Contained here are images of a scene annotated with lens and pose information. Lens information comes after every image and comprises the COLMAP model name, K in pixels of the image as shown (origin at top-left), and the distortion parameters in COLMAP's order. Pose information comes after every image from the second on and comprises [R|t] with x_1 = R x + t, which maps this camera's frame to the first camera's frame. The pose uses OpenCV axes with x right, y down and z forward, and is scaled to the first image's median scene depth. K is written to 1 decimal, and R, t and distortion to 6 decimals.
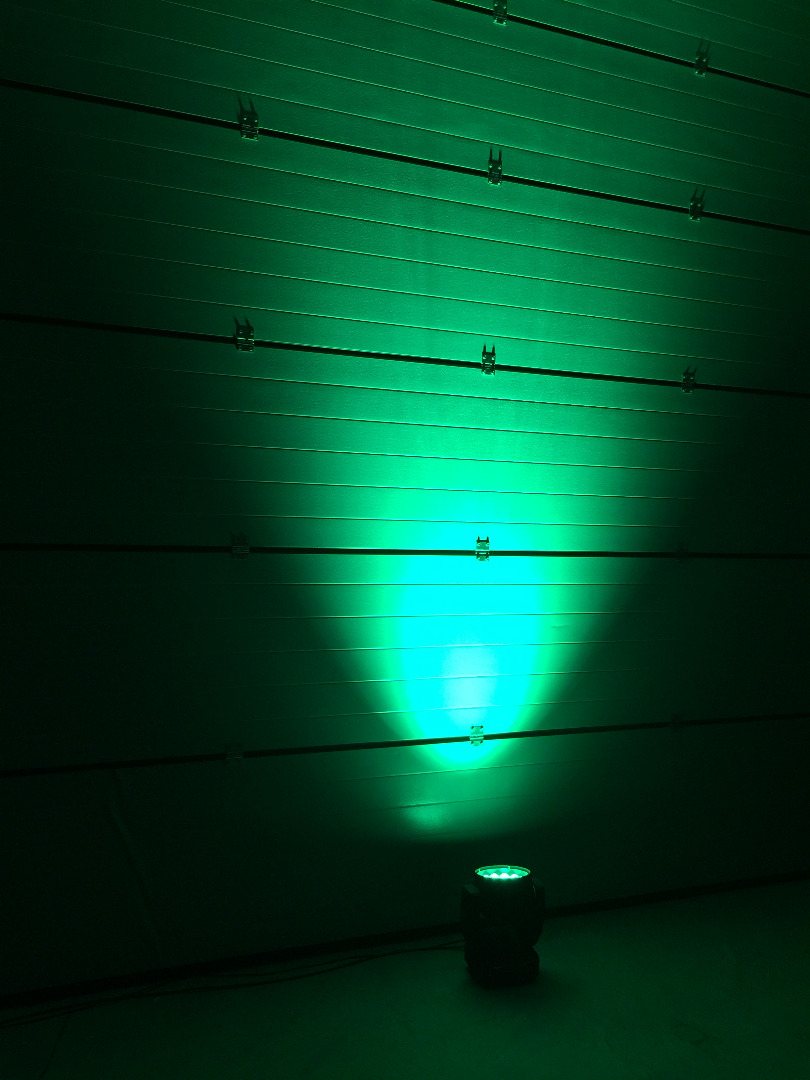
lens RADIAL K [[920.1, 0, 405.0], [0, 920.1, 540.0], [0, 0, 1]] dist [0.013804, -0.003656]
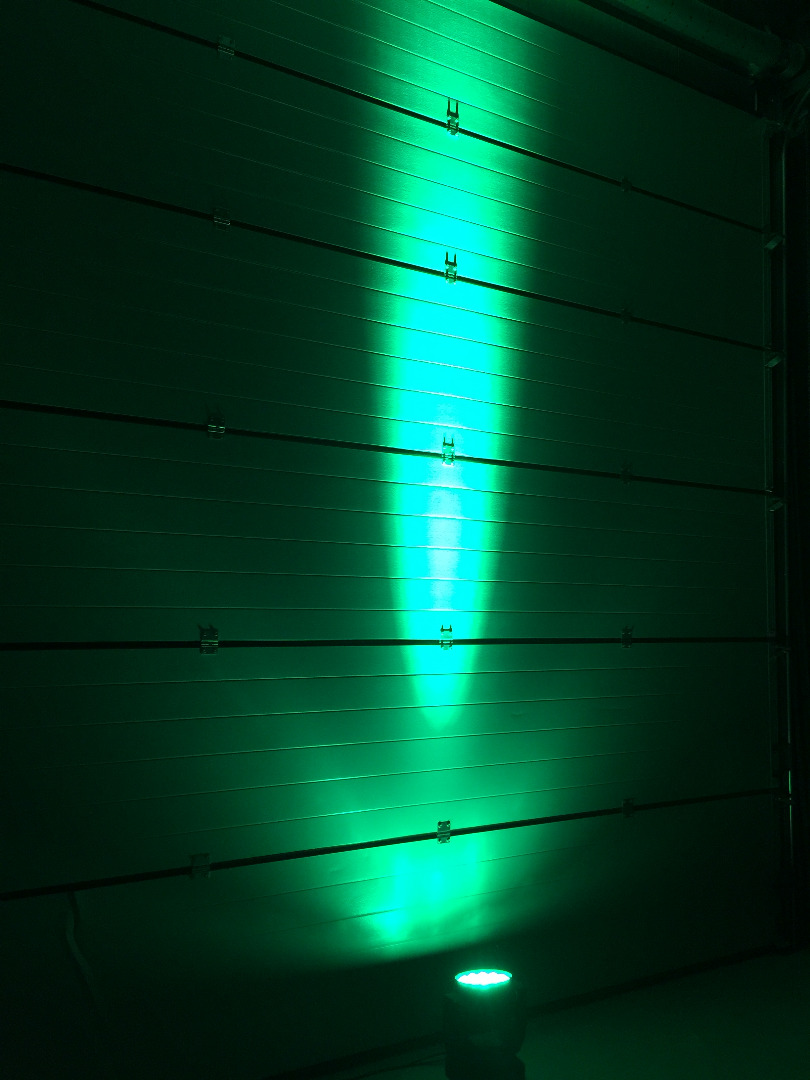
lens RADIAL K [[1018.0, 0, 405.3], [0, 1018.0, 515.0], [0, 0, 1]] dist [0.019143, -0.015466]
pose [[0.978785, 0.004418, 0.204843, -0.193572], [0.018270, 0.993903, -0.108732, -0.003619], [-0.204075, 0.110167, 0.972737, -0.079395]]
